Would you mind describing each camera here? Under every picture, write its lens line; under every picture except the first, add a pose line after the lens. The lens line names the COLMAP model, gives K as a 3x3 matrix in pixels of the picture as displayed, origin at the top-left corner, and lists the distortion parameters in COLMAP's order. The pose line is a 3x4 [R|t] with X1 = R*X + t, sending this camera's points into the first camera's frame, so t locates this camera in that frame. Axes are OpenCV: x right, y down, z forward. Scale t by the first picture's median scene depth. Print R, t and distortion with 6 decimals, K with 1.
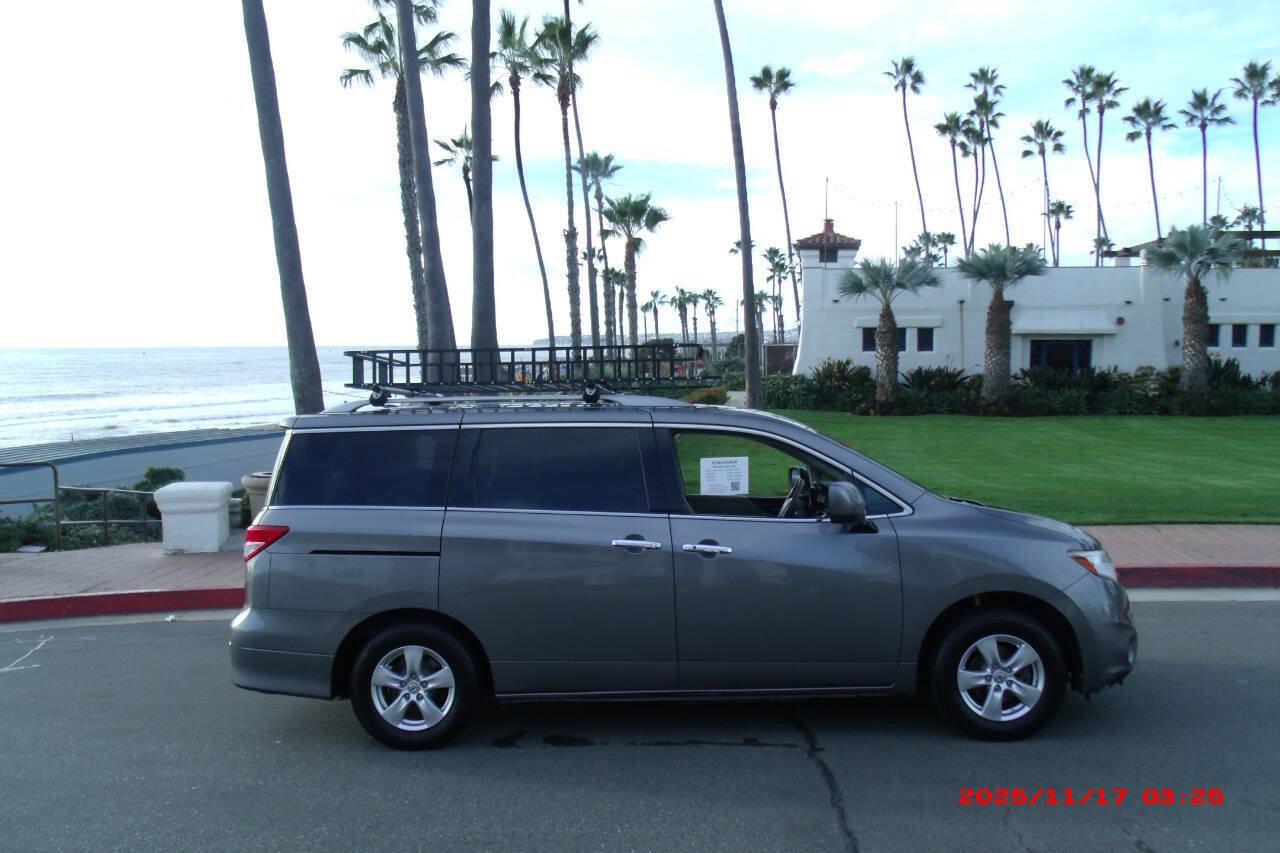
lens RADIAL K [[1019.3, 0, 645.5], [0, 1019.3, 418.4], [0, 0, 1]] dist [-0.046008, 0.020037]
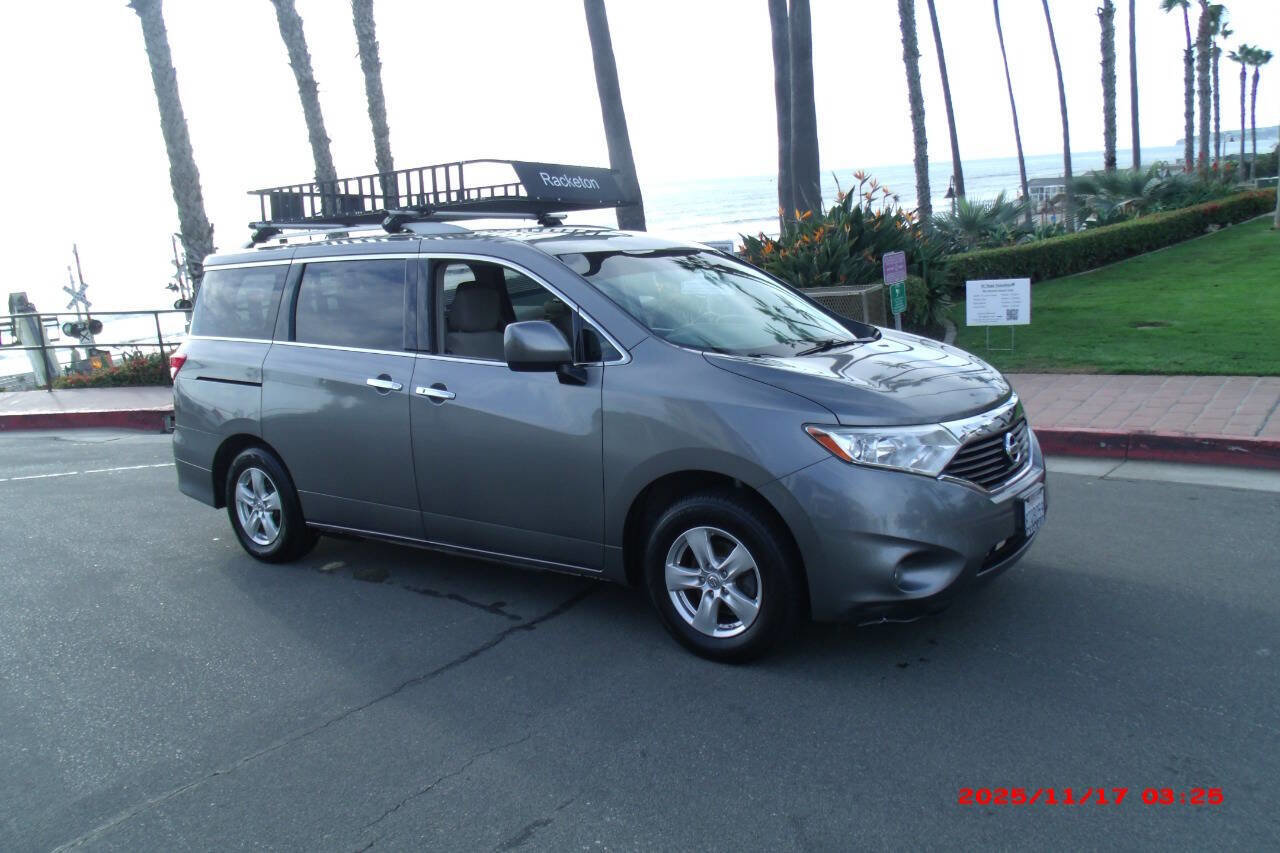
lens RADIAL K [[1019.3, 0, 648.4], [0, 1019.3, 415.8], [0, 0, 1]] dist [-0.046008, 0.020037]
pose [[0.833655, 0.064653, -0.548489, 0.119895], [0.032273, 0.985725, 0.165244, 0.000784], [0.551342, -0.155458, 0.819667, 0.060436]]
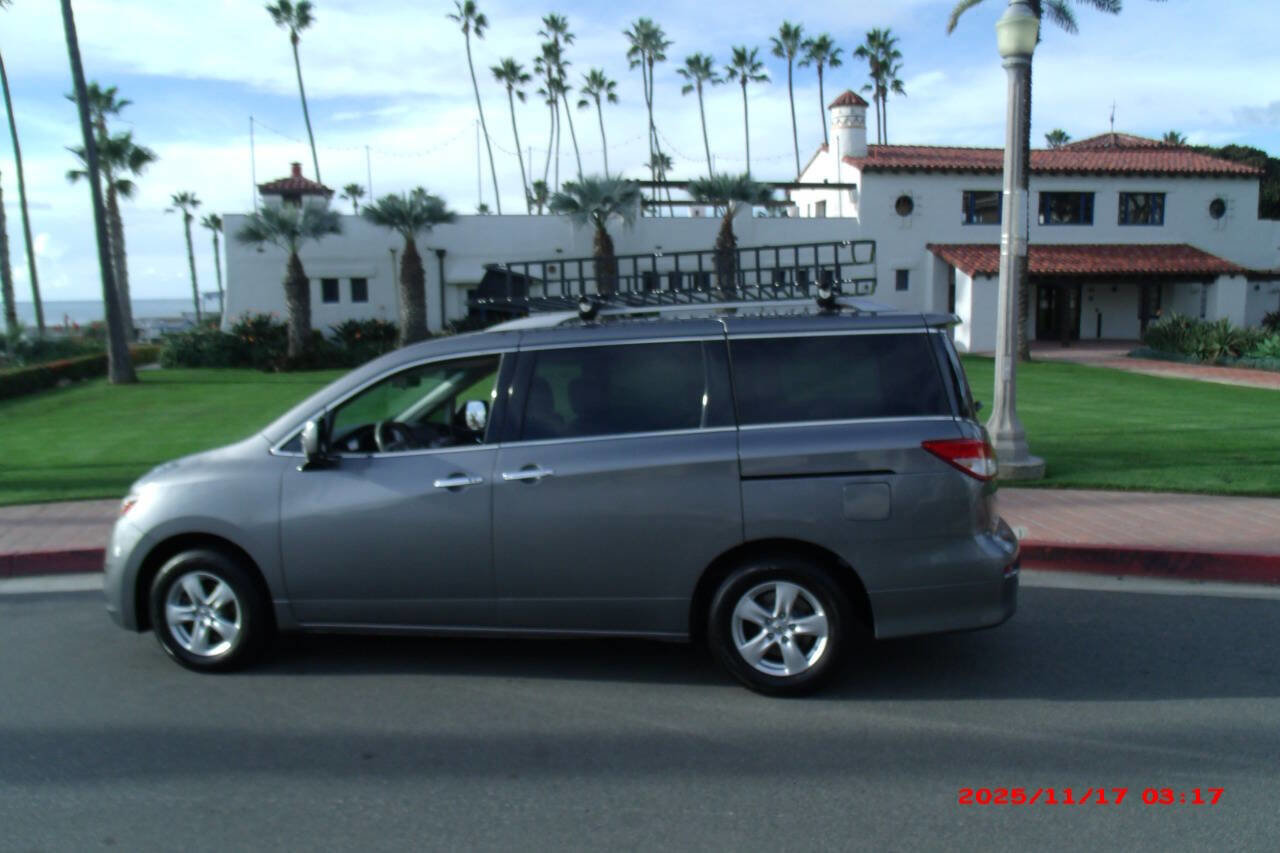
lens RADIAL K [[1019.3, 0, 644.6], [0, 1019.3, 422.1], [0, 0, 1]] dist [-0.046008, 0.020037]
pose [[0.956141, -0.046192, 0.289242, 0.272582], [0.030934, 0.997889, 0.057106, 0.000022], [-0.291269, -0.045654, 0.955551, 0.000056]]
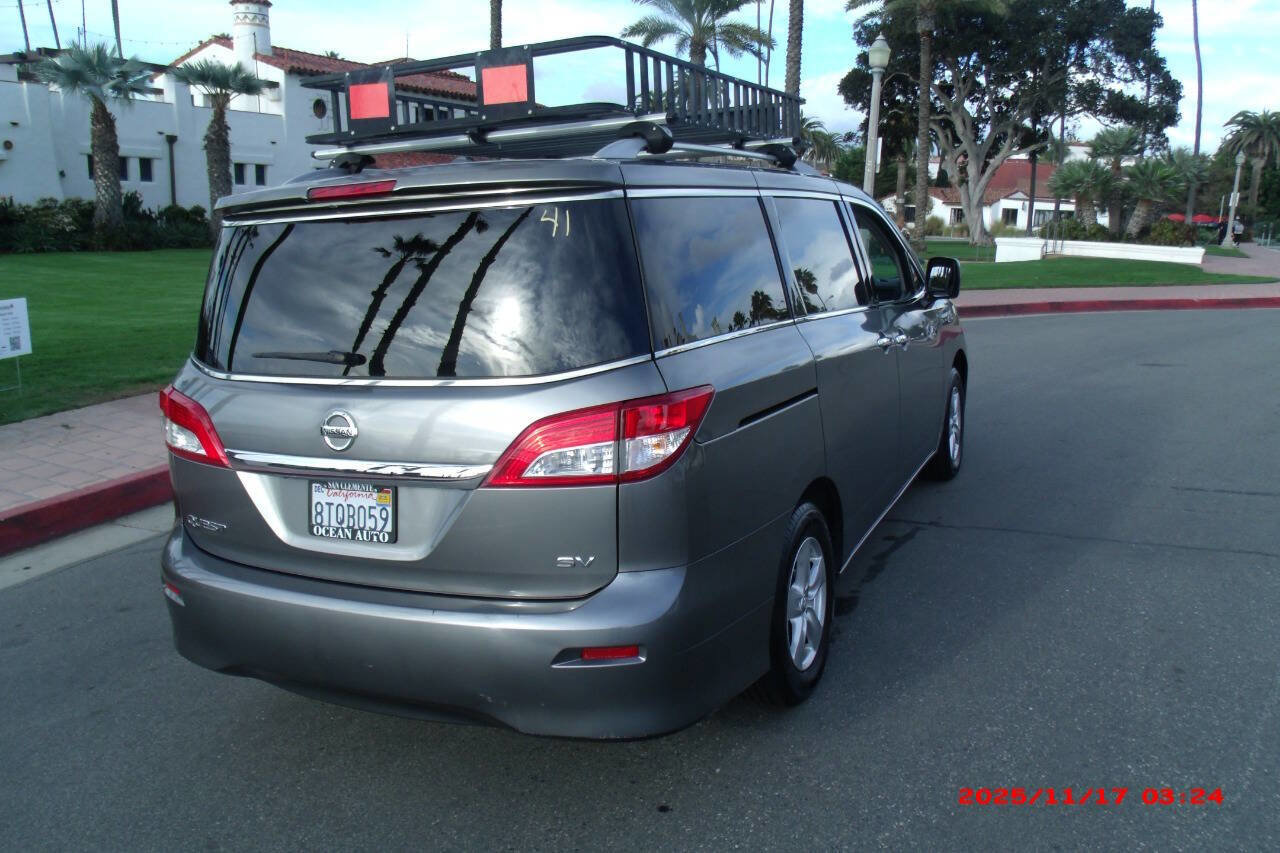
lens RADIAL K [[1019.3, 0, 648.0], [0, 1019.3, 427.6], [0, 0, 1]] dist [-0.046008, 0.020037]
pose [[0.398922, -0.177867, 0.899569, -0.140402], [0.032520, 0.983135, 0.179969, 0.006274], [-0.916408, -0.042540, 0.397979, 0.142140]]
